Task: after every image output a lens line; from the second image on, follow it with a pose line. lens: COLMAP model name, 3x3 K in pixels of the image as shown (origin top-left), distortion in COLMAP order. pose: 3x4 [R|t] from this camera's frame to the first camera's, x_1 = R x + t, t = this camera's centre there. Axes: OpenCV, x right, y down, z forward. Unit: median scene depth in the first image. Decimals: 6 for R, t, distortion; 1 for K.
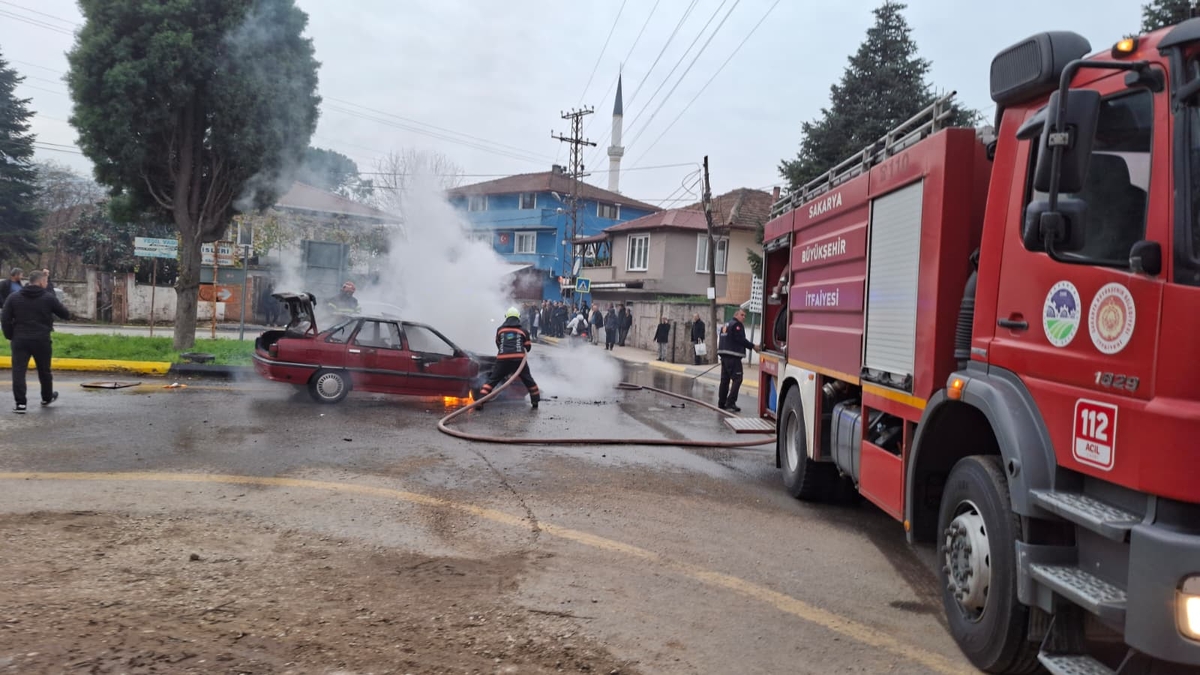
lens RADIAL K [[794.0, 0, 592.9], [0, 794.0, 337.0], [0, 0, 1]] dist [0.055886, -0.093657]
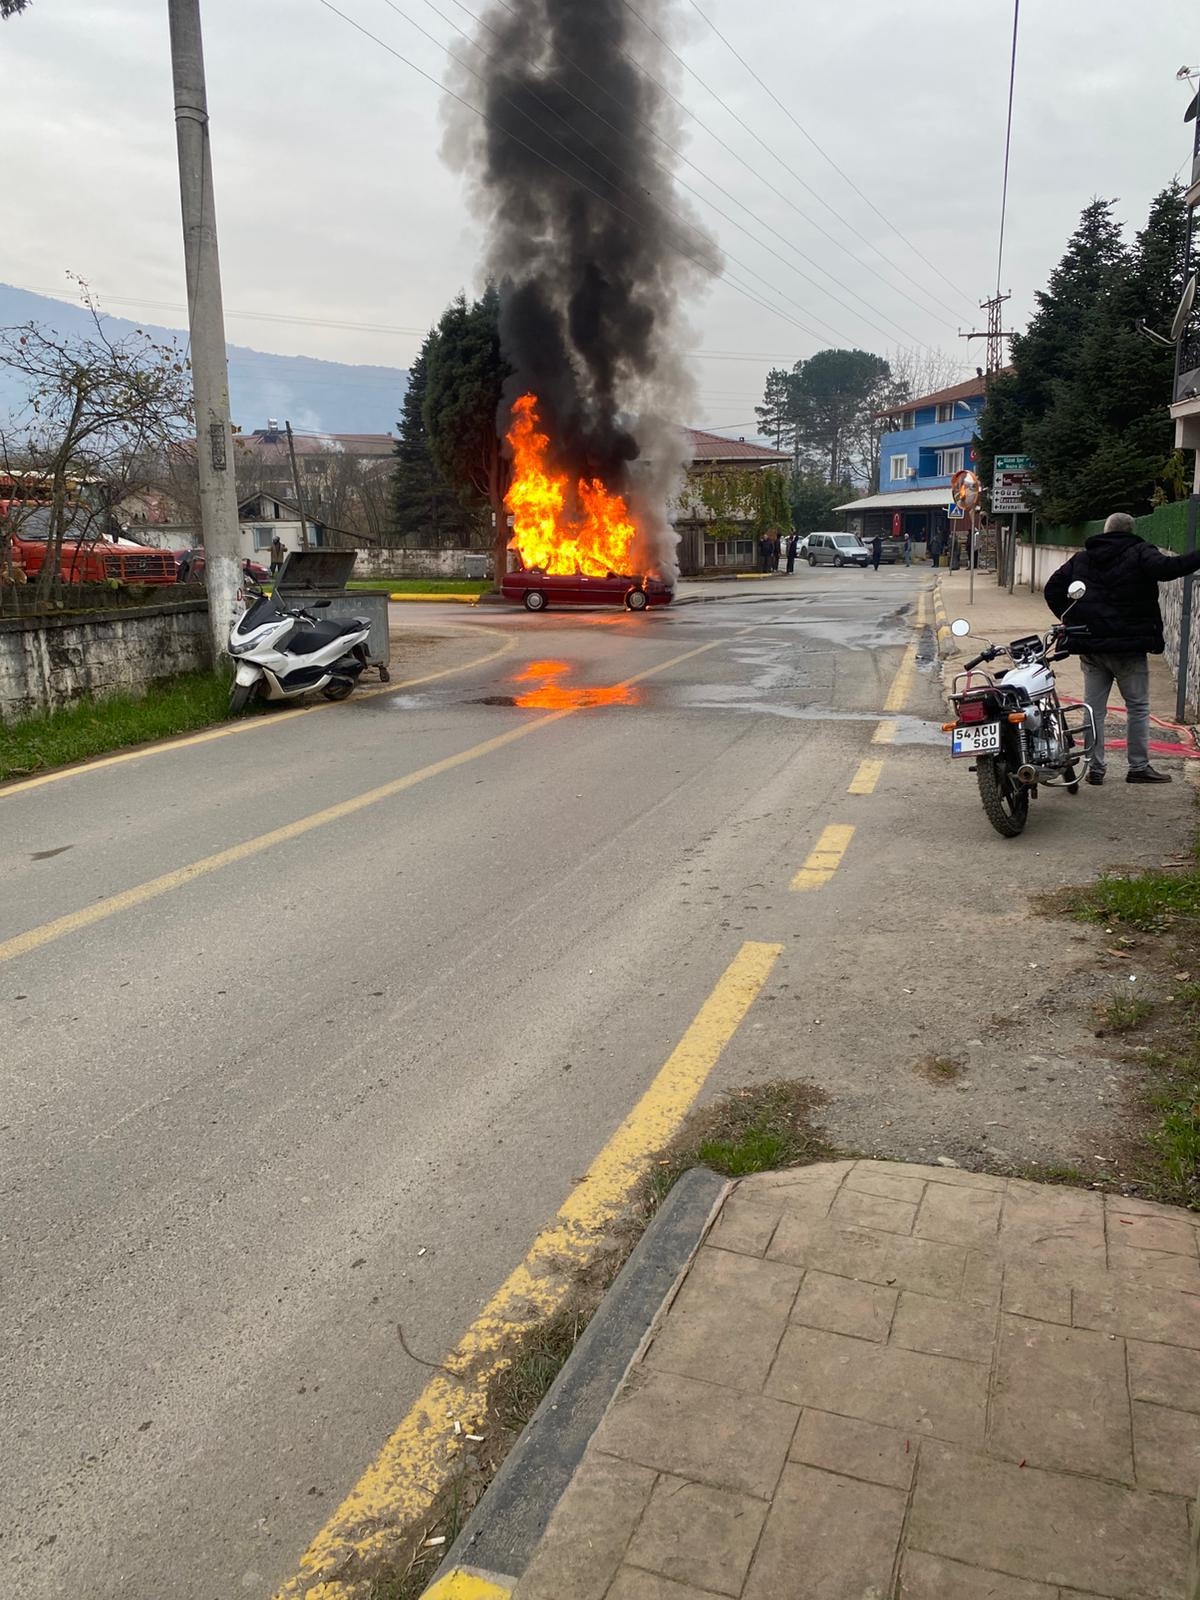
lens RADIAL K [[1235.8, 0, 630.9], [0, 1235.8, 801.0], [0, 0, 1]] dist [0.001167, -0.000604]
pose [[0.832194, 0.040865, -0.552976, 1.119866], [0.045031, 0.989005, 0.140856, 0.105963], [0.552653, -0.142121, 0.821204, -0.946125]]
